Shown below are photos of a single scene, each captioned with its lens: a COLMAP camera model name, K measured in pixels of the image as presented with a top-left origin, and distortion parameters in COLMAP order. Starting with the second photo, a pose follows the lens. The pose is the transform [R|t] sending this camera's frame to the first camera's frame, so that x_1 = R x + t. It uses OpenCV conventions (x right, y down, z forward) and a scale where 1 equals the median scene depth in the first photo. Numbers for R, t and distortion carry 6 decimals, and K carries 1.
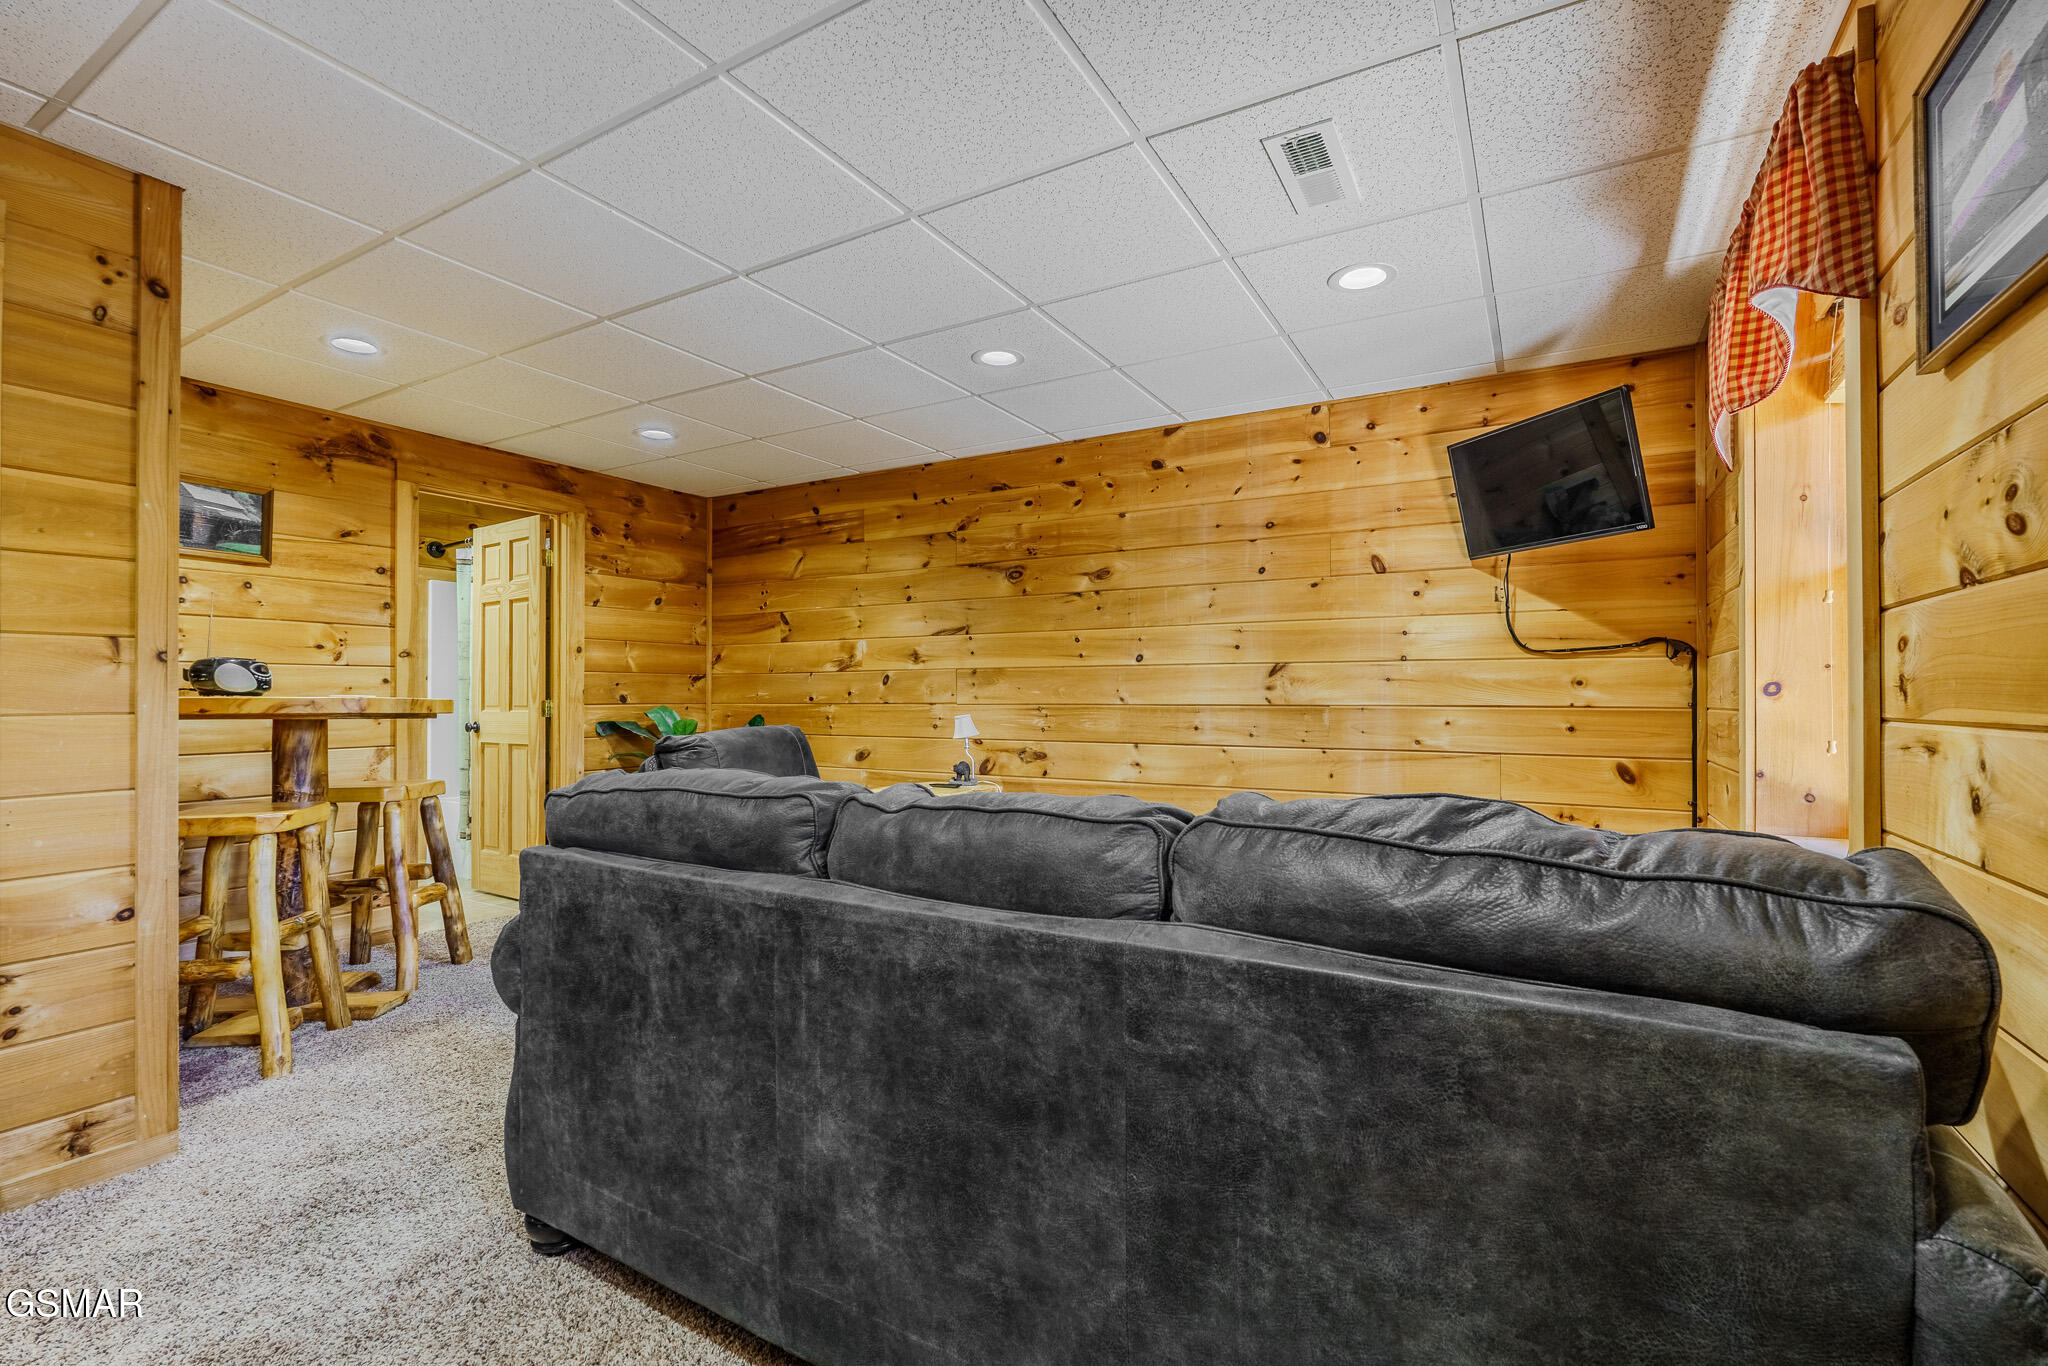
lens RADIAL K [[901.7, 0, 1034.7], [0, 901.7, 684.4], [0, 0, 1]] dist [-0.001398, 0.000664]
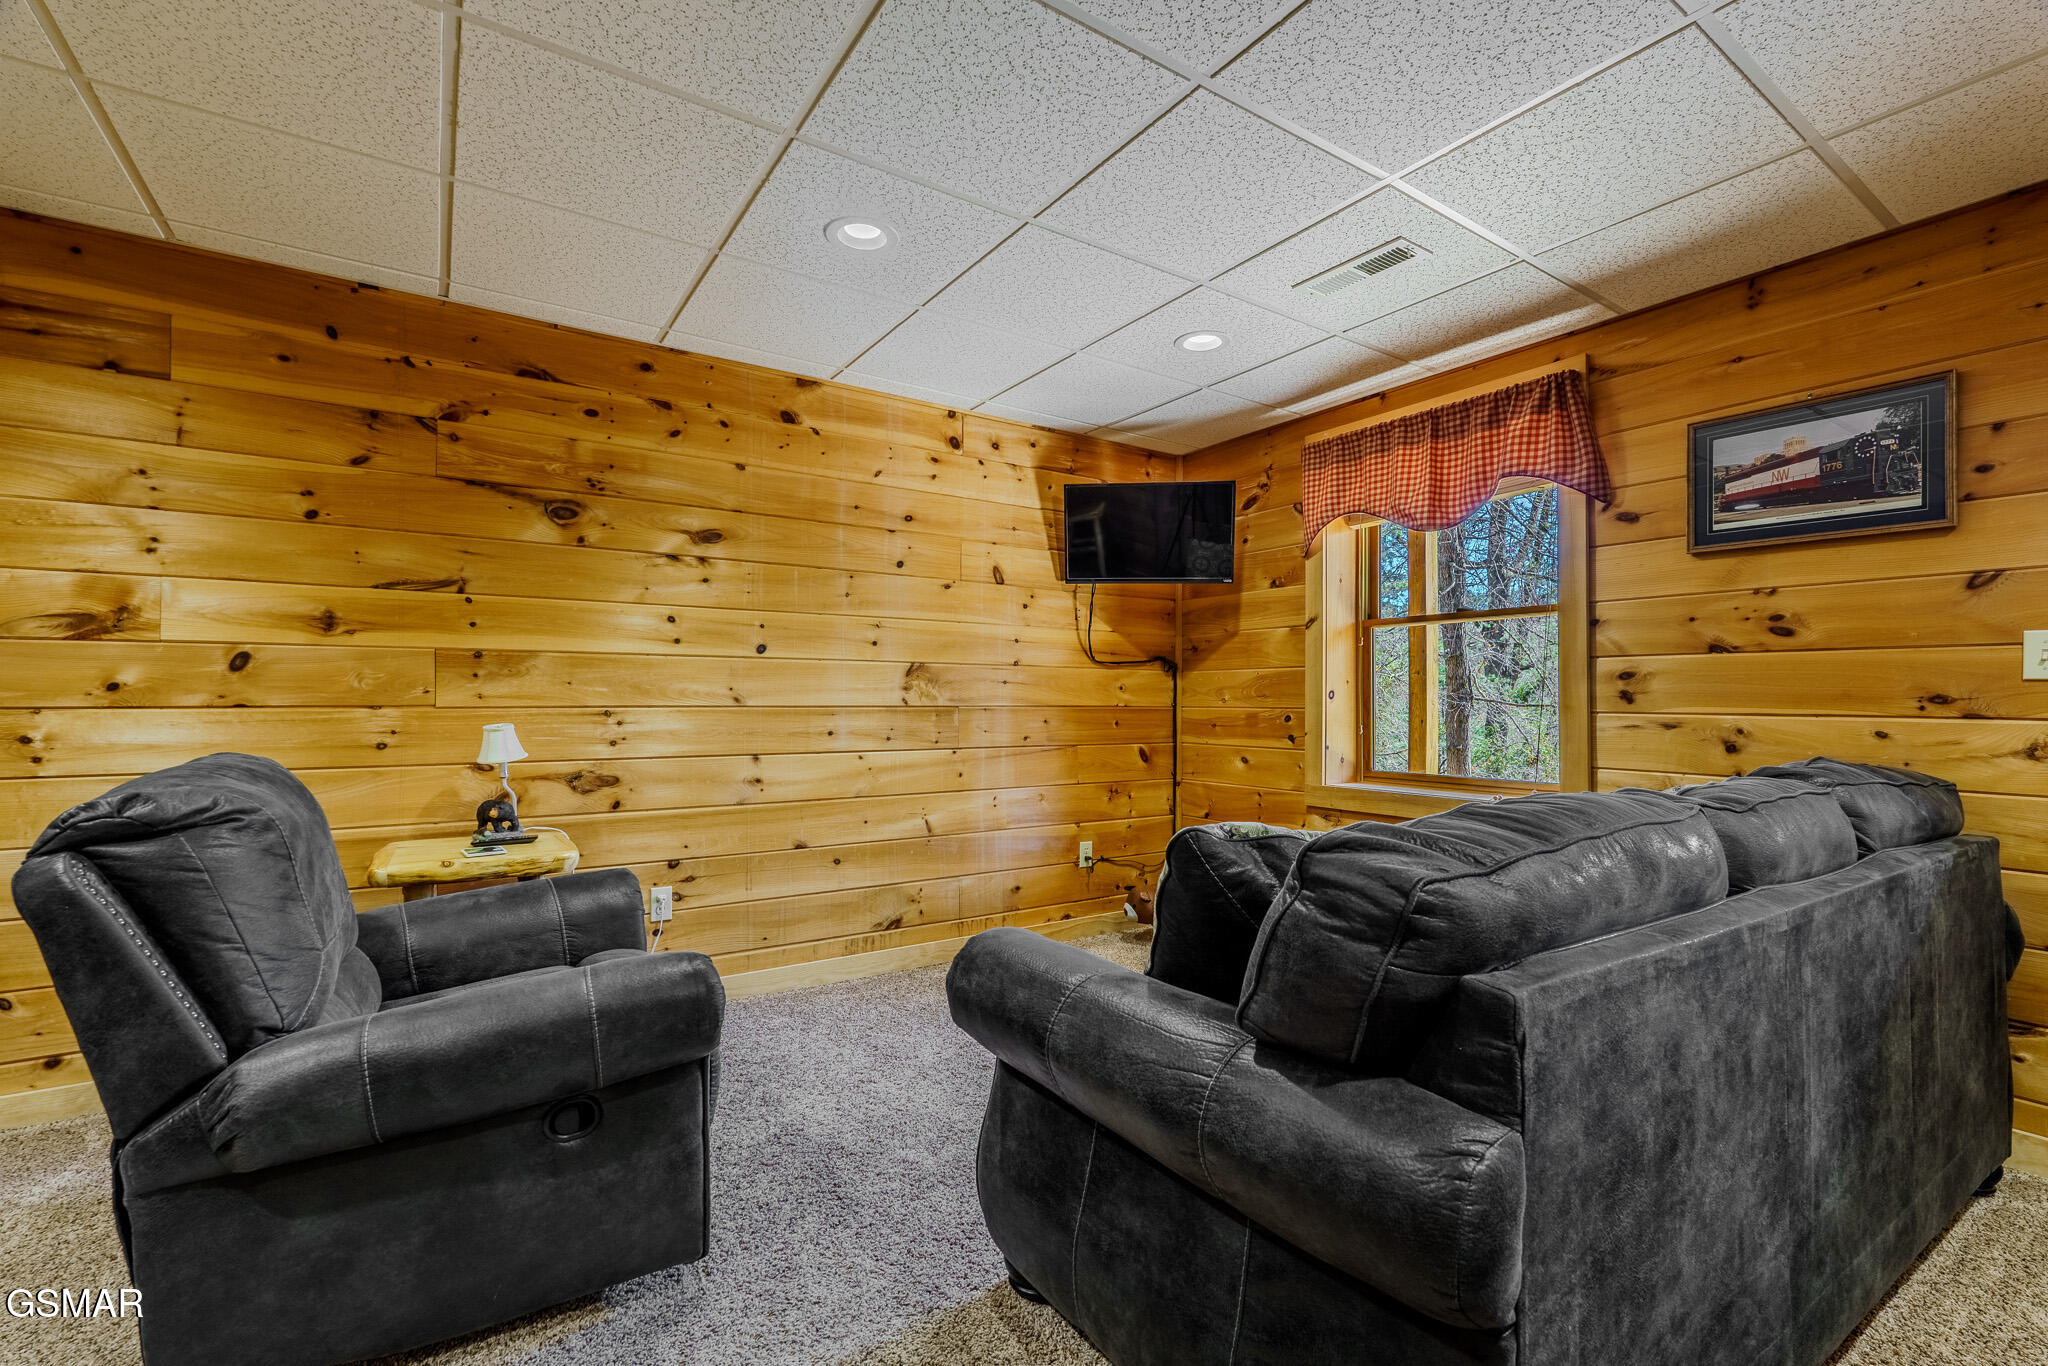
lens RADIAL K [[894.7, 0, 1029.1], [0, 894.7, 682.4], [0, 0, 1]] dist [-0.008229, -0.000364]
pose [[0.447485, 0.020191, 0.894063, -0.544693], [-0.016038, 0.999765, -0.014551, 0.009616], [-0.894148, -0.007827, 0.447704, 0.473560]]
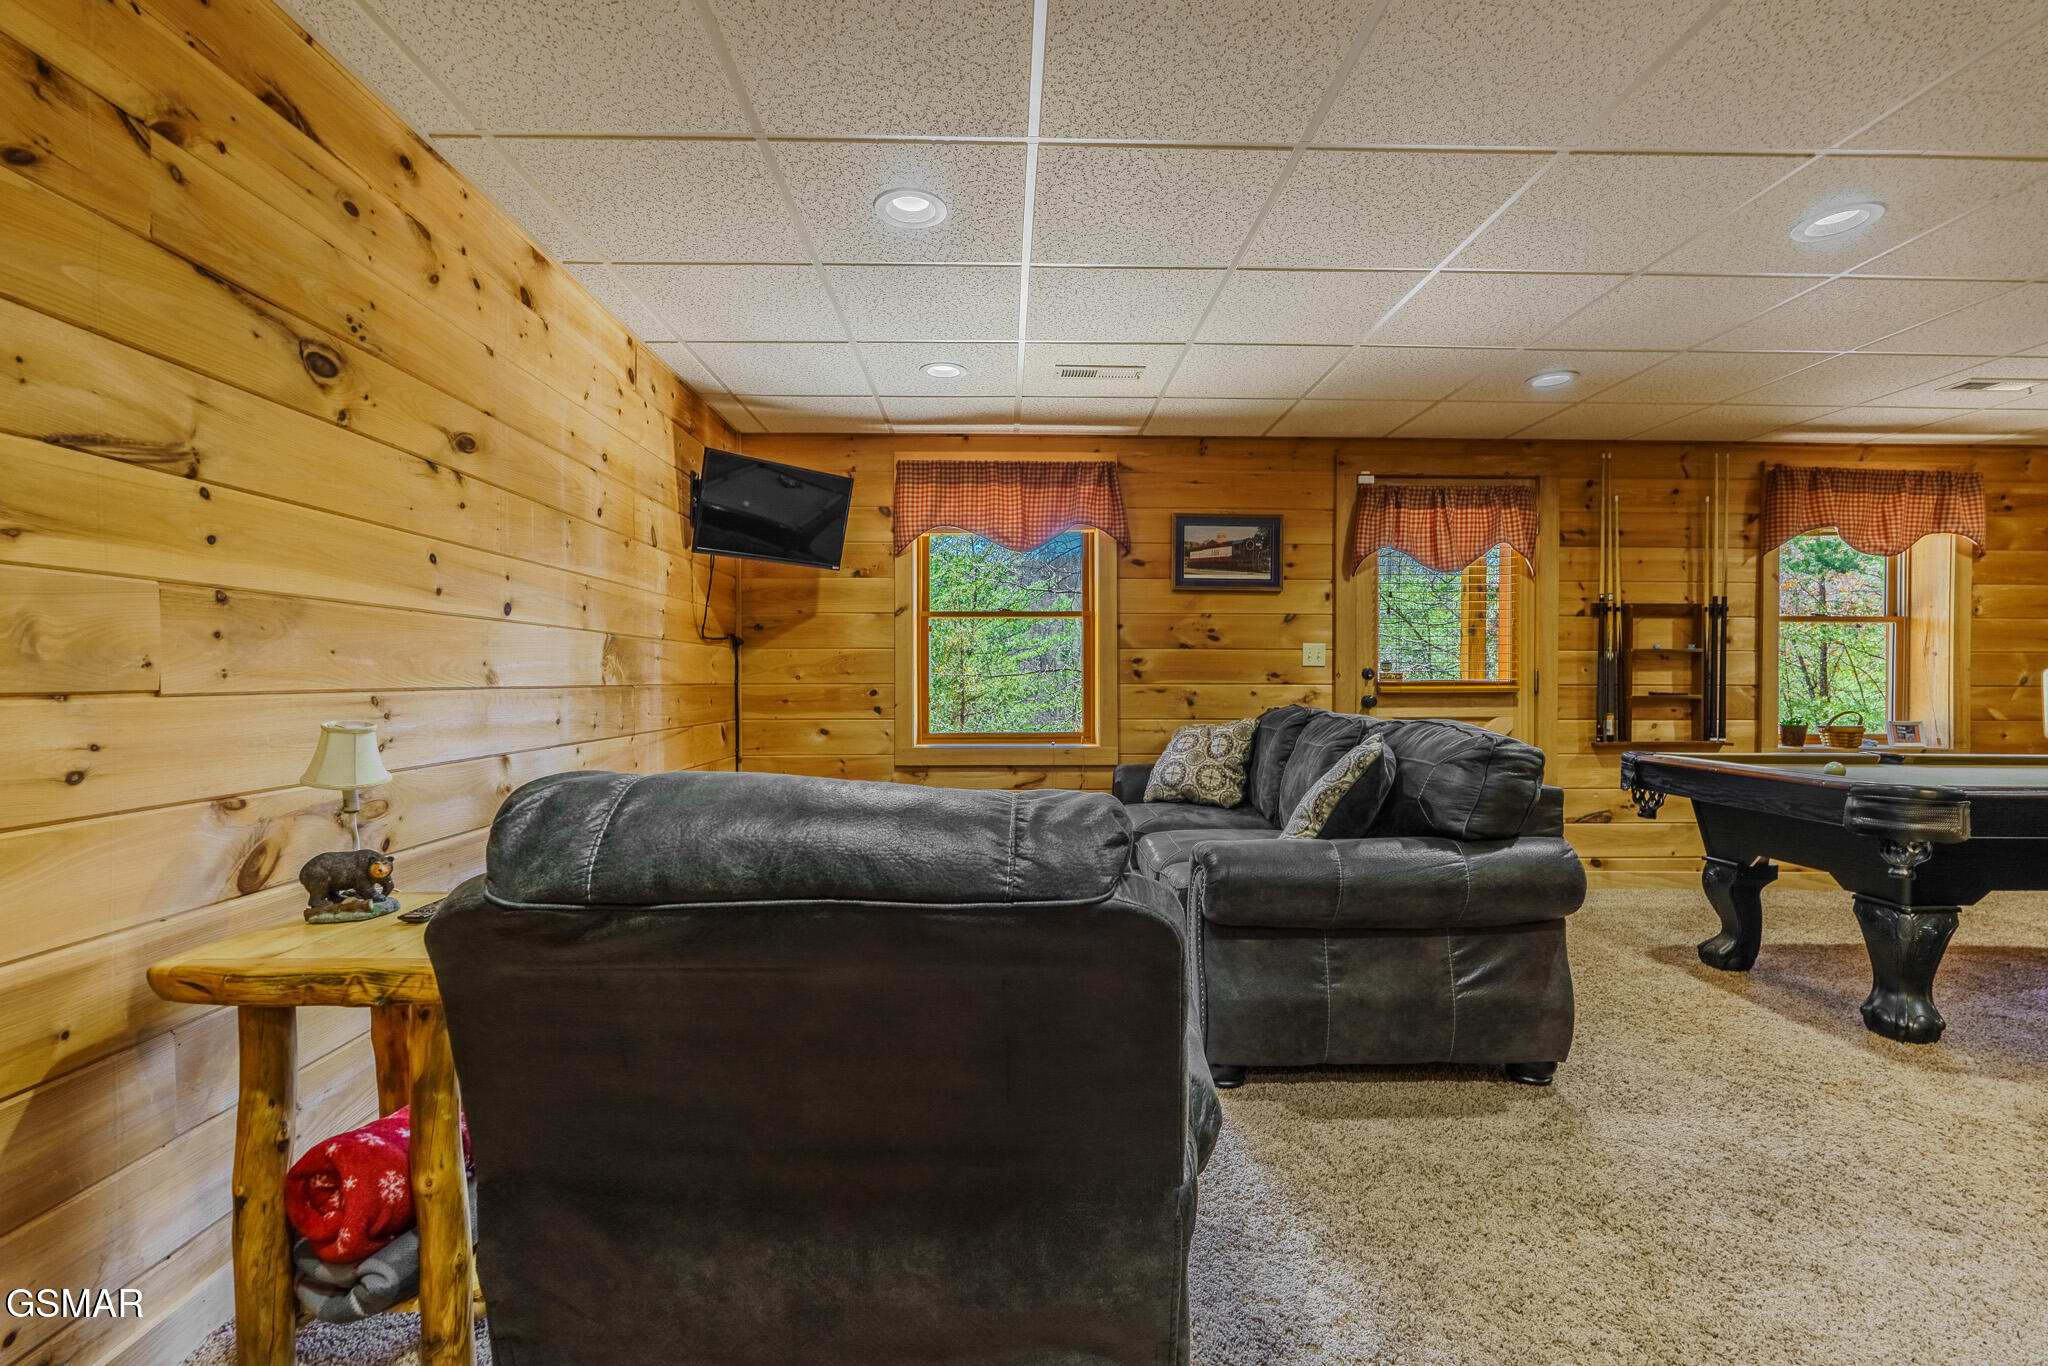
lens RADIAL K [[901.7, 0, 1034.7], [0, 901.7, 684.4], [0, 0, 1]] dist [-0.001398, 0.000664]
pose [[-0.519128, -0.004022, 0.854687, -0.626487], [-0.009530, 0.999954, -0.001082, 0.019762], [-0.854644, -0.008707, -0.519142, 1.121279]]
